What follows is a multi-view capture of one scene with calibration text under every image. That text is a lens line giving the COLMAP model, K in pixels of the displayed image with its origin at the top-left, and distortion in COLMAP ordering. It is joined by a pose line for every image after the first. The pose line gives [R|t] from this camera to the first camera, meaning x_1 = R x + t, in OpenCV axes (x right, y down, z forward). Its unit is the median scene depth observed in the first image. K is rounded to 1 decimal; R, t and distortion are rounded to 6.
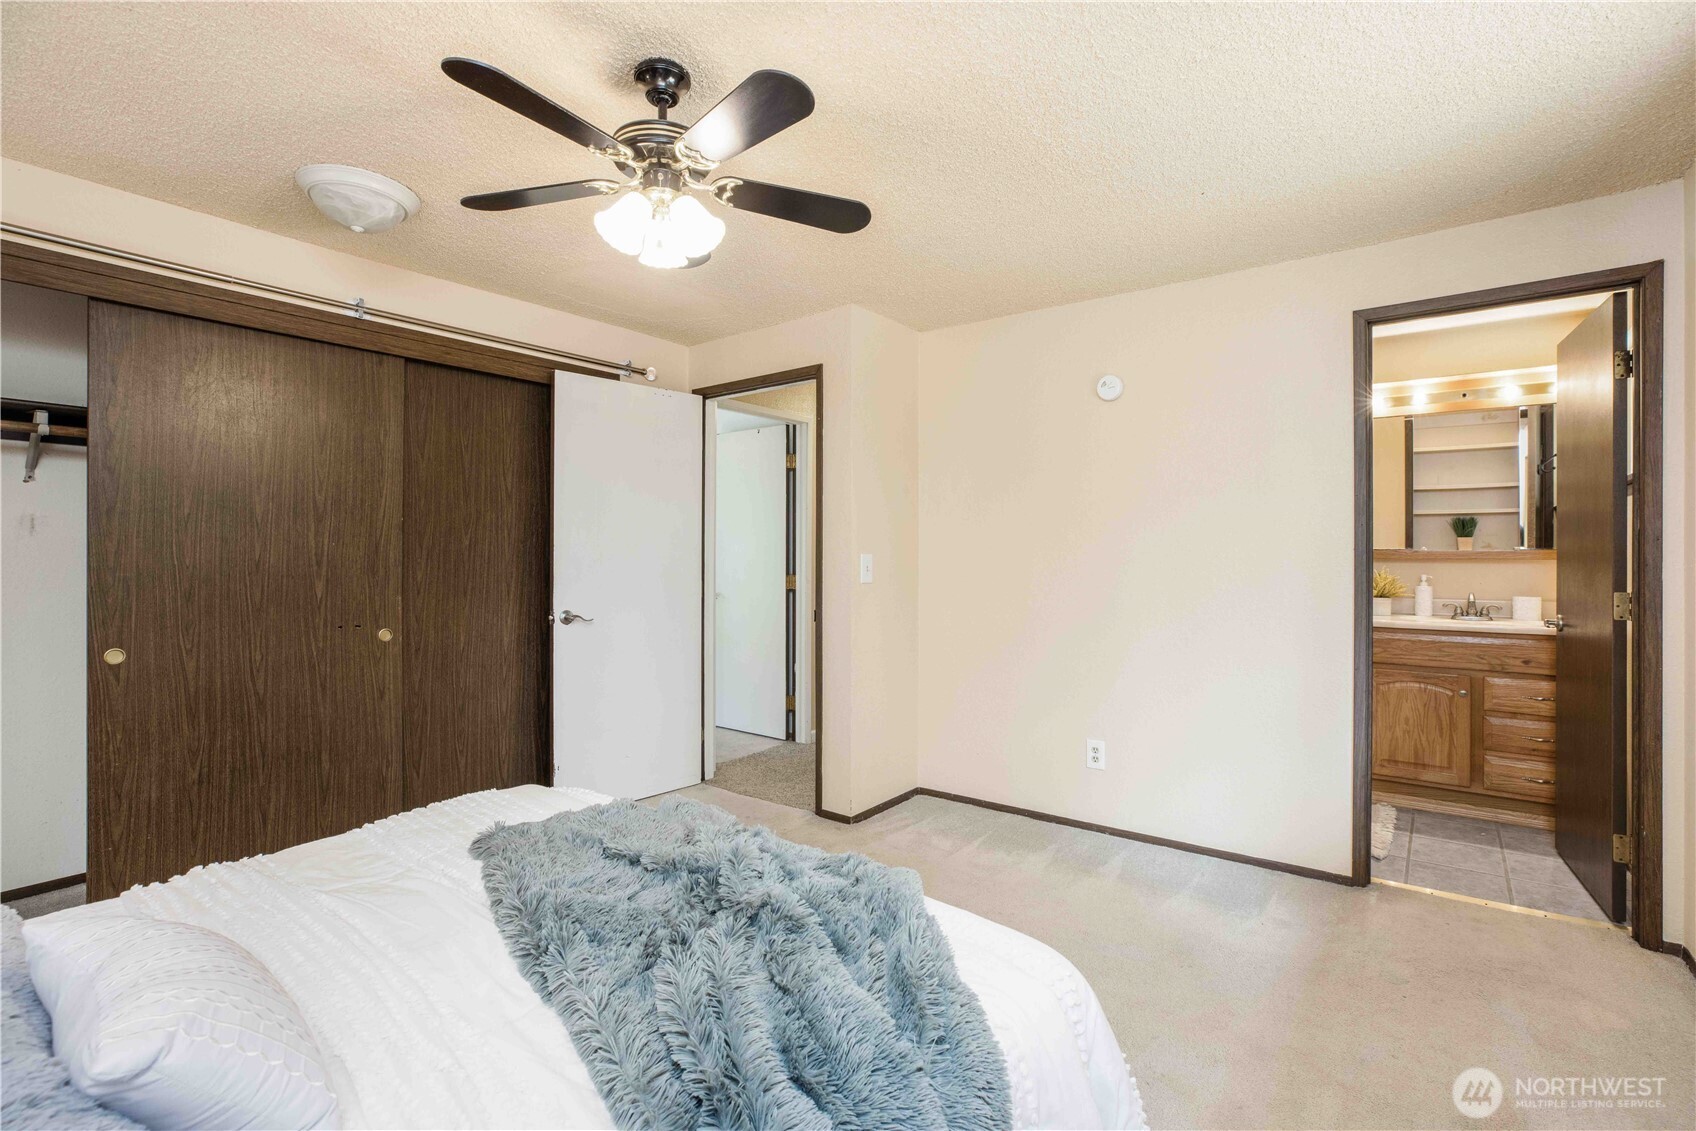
lens RADIAL K [[777.3, 0, 844.4], [0, 777.3, 564.9], [0, 0, 1]] dist [0.002765, 0.000420]
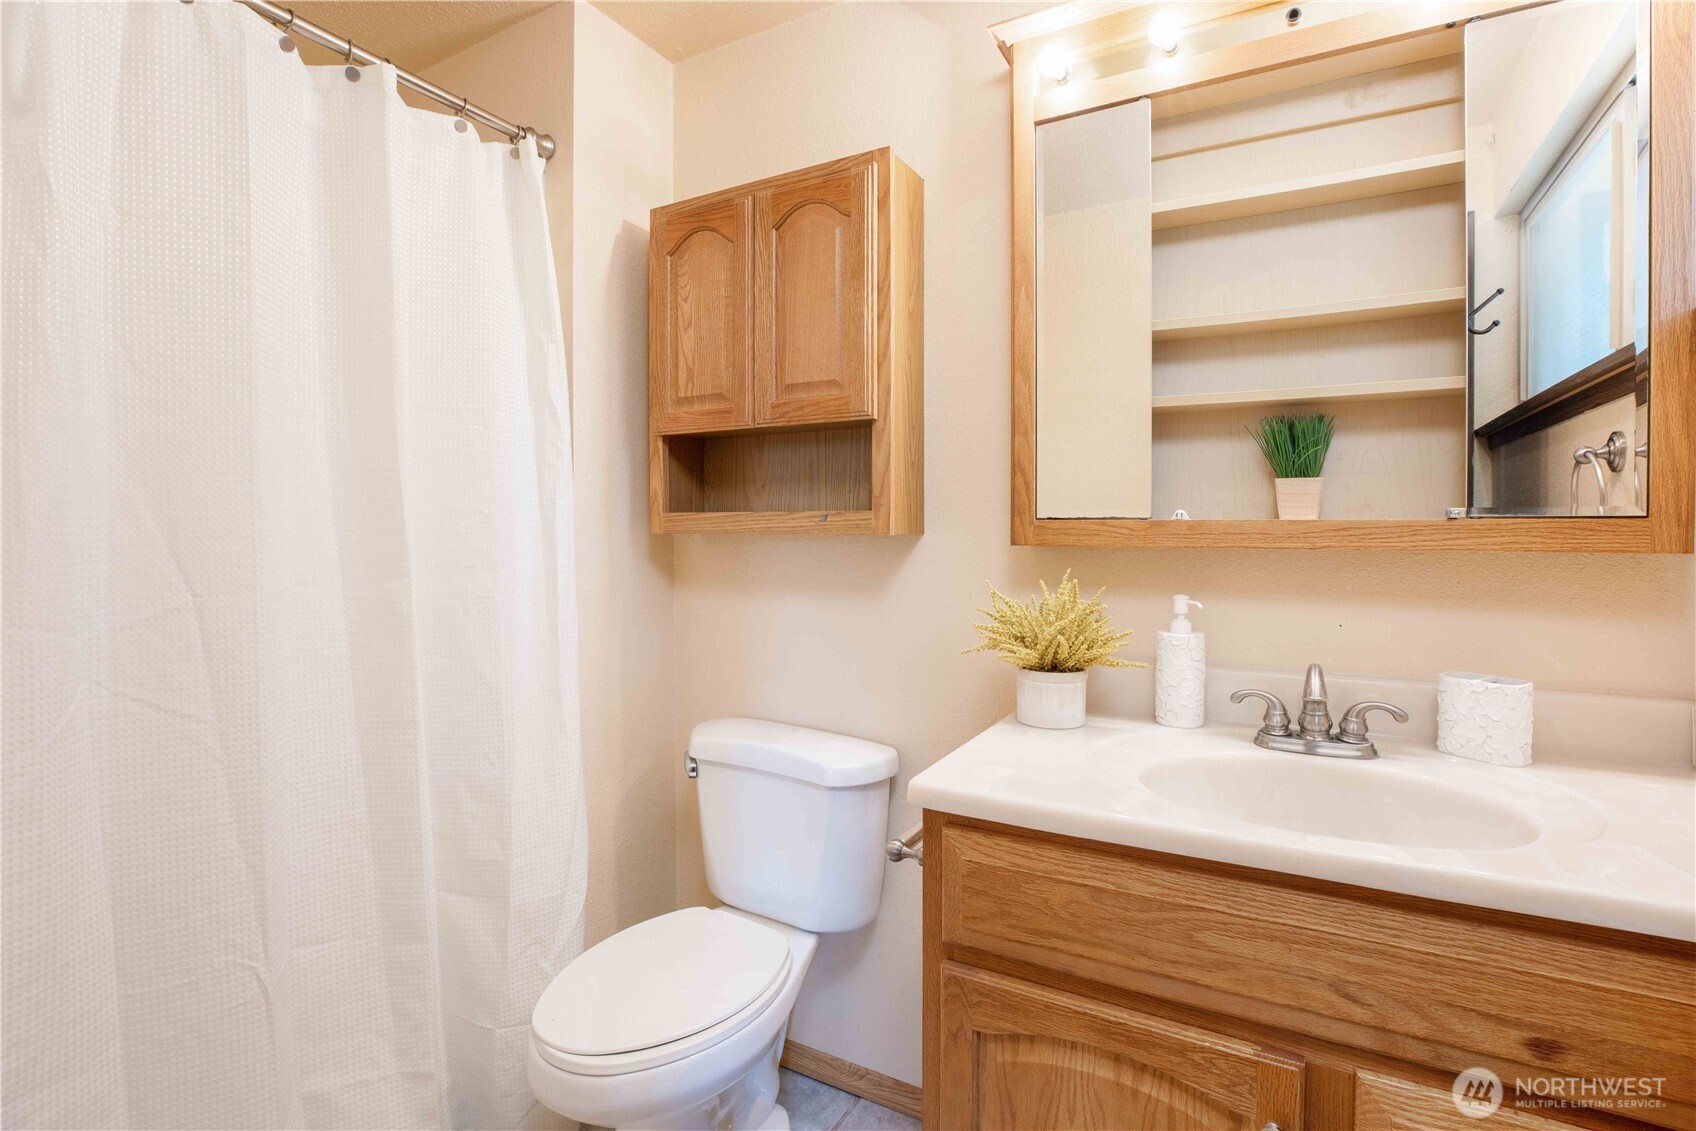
lens RADIAL K [[777.3, 0, 852.7], [0, 777.3, 552.3], [0, 0, 1]] dist [0.002765, 0.000420]
pose [[0.990969, -0.000576, 0.134087, 0.587245], [-0.001499, 0.999881, 0.015375, -0.010260], [-0.134080, -0.015437, 0.990850, 0.726192]]
